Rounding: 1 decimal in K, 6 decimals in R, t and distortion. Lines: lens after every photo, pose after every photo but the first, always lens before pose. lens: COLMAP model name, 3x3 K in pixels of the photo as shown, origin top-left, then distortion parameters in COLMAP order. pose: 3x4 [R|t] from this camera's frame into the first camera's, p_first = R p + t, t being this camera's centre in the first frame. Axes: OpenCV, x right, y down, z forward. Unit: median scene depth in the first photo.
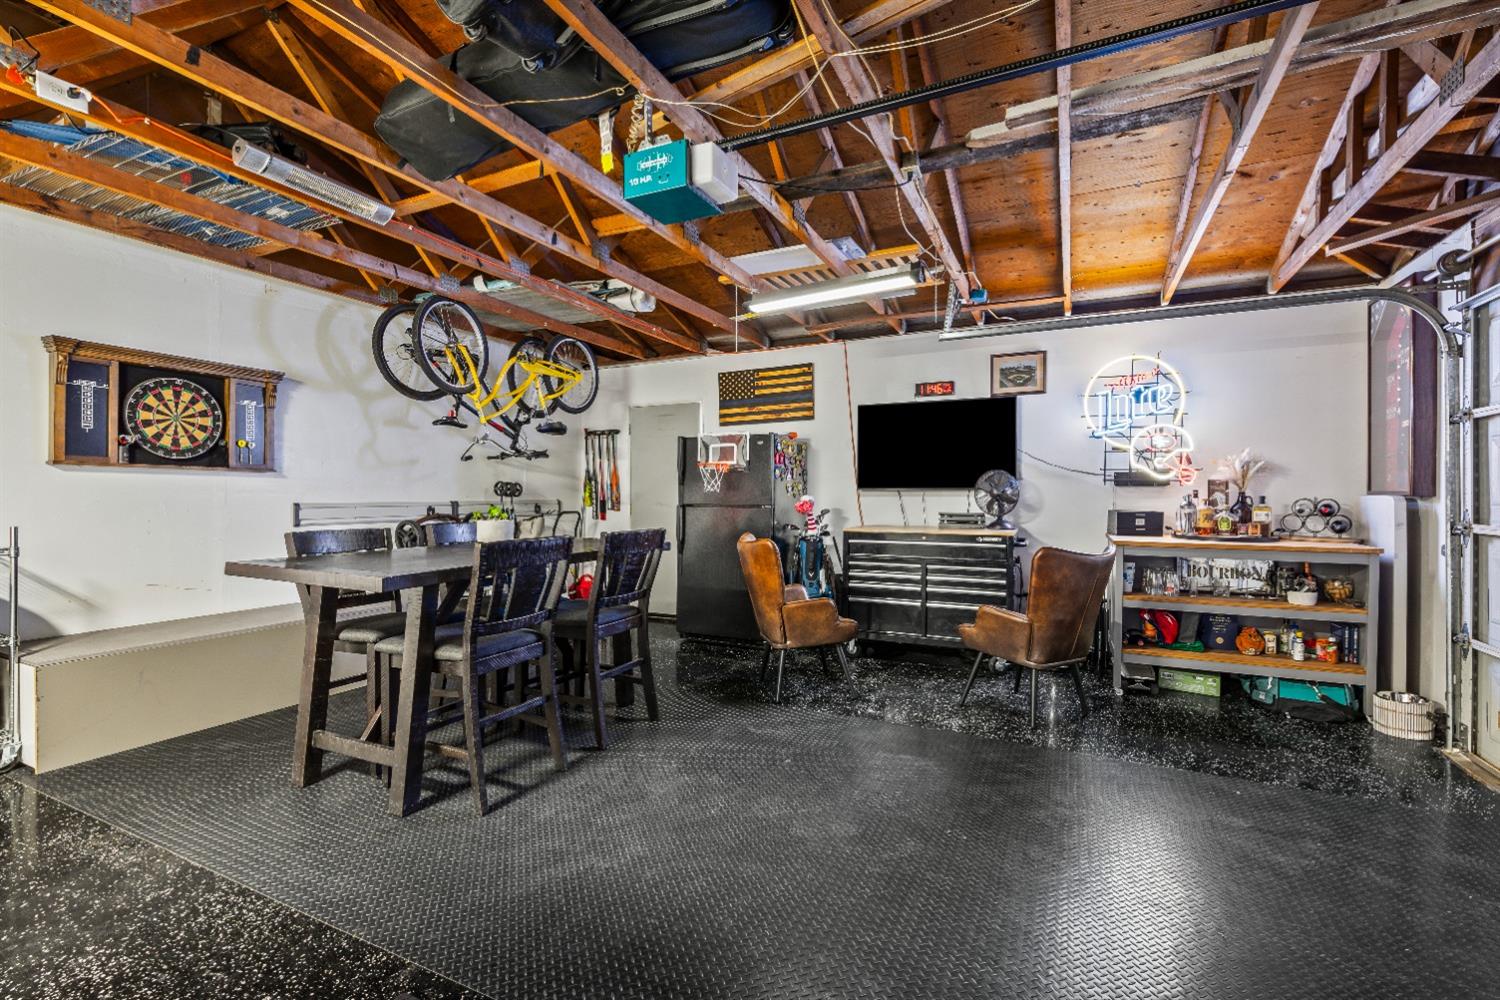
lens RADIAL K [[671.2, 0, 746.7], [0, 671.2, 497.2], [0, 0, 1]] dist [-0.000535, -0.000094]
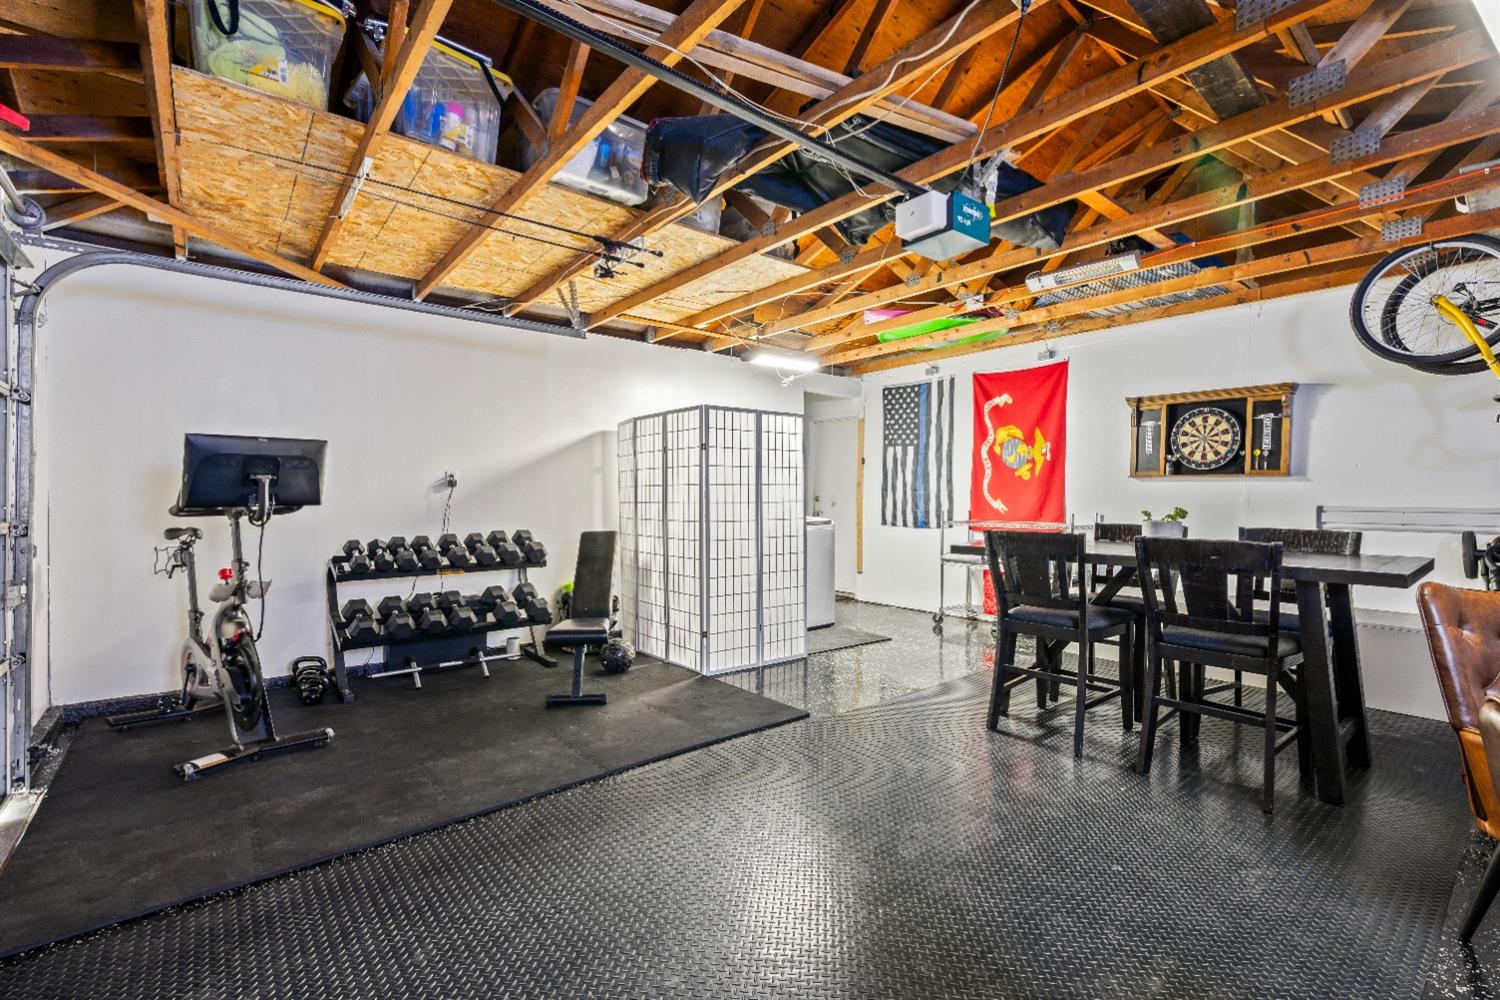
lens RADIAL K [[671.2, 0, 749.1], [0, 671.2, 500.6], [0, 0, 1]] dist [-0.000535, -0.000094]
pose [[-0.408995, 0.010312, -0.912478, 0.694074], [-0.006293, 0.999880, 0.014120, -0.009509], [0.912515, 0.011518, -0.408881, 0.719533]]
